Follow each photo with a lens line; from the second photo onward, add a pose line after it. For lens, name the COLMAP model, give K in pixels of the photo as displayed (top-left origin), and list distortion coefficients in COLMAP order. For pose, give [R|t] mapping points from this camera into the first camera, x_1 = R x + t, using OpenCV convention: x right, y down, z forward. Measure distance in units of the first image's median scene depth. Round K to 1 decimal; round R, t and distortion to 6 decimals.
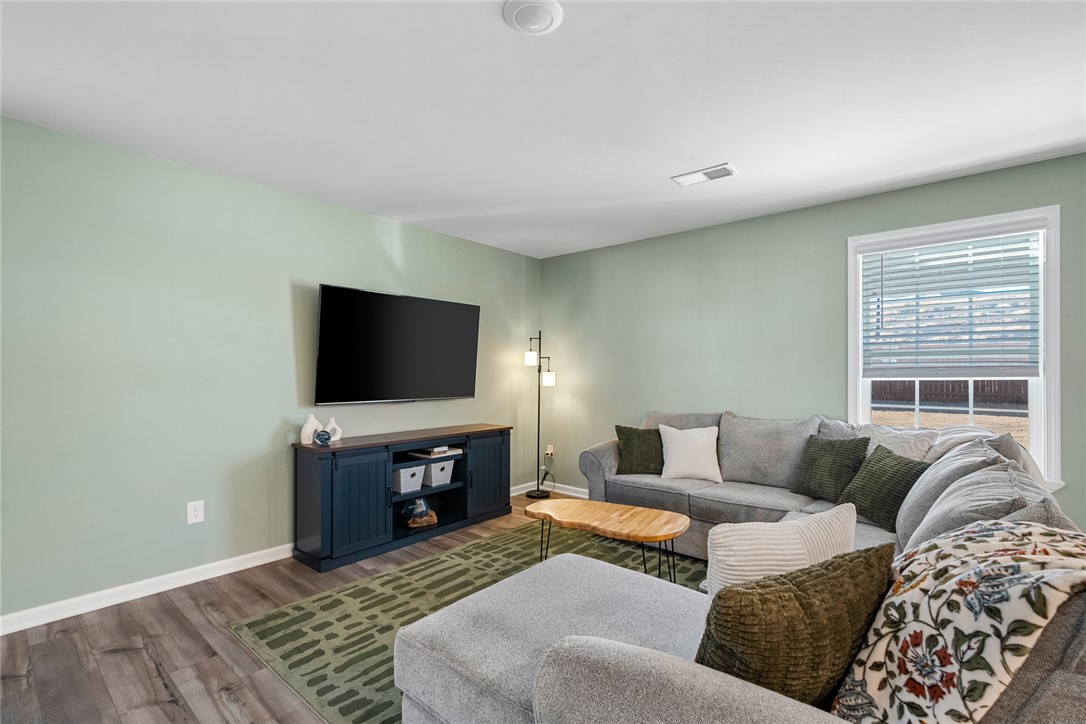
lens RADIAL K [[492.5, 0, 543.1], [0, 492.5, 367.7], [0, 0, 1]] dist [-0.009707, 0.003722]
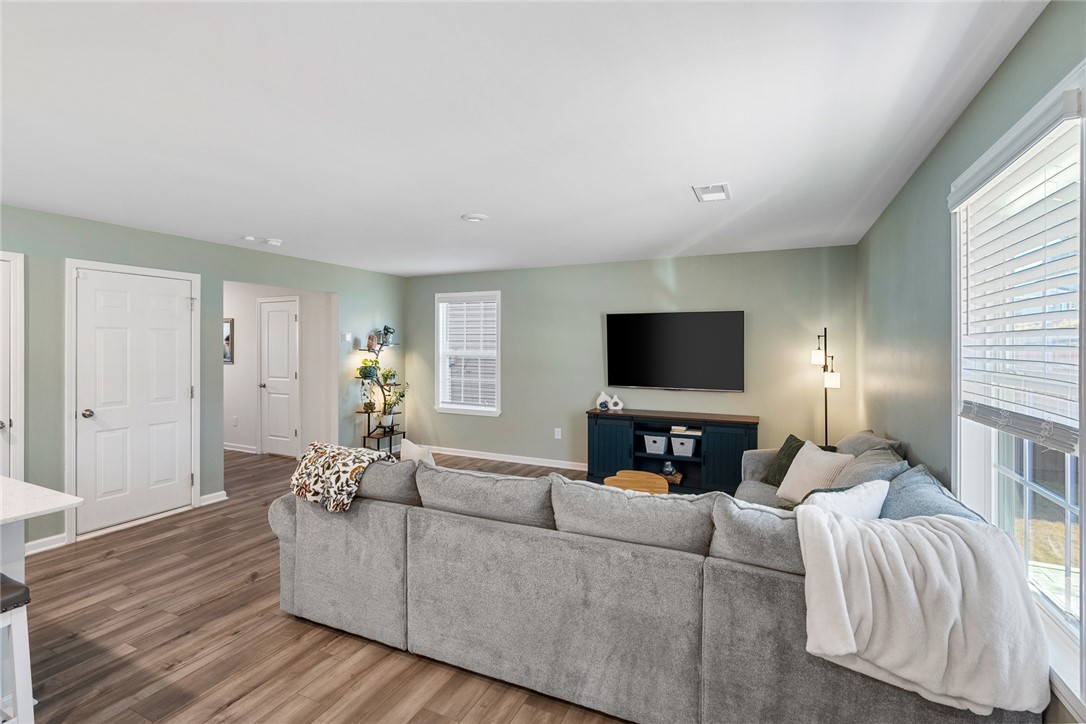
lens RADIAL K [[492.5, 0, 548.1], [0, 492.5, 344.9], [0, 0, 1]] dist [-0.009707, 0.003722]
pose [[0.277638, 0.002794, -0.960682, 0.949257], [0.005465, 0.999975, 0.004488, -0.063505], [0.960670, -0.006496, 0.277616, 0.298413]]
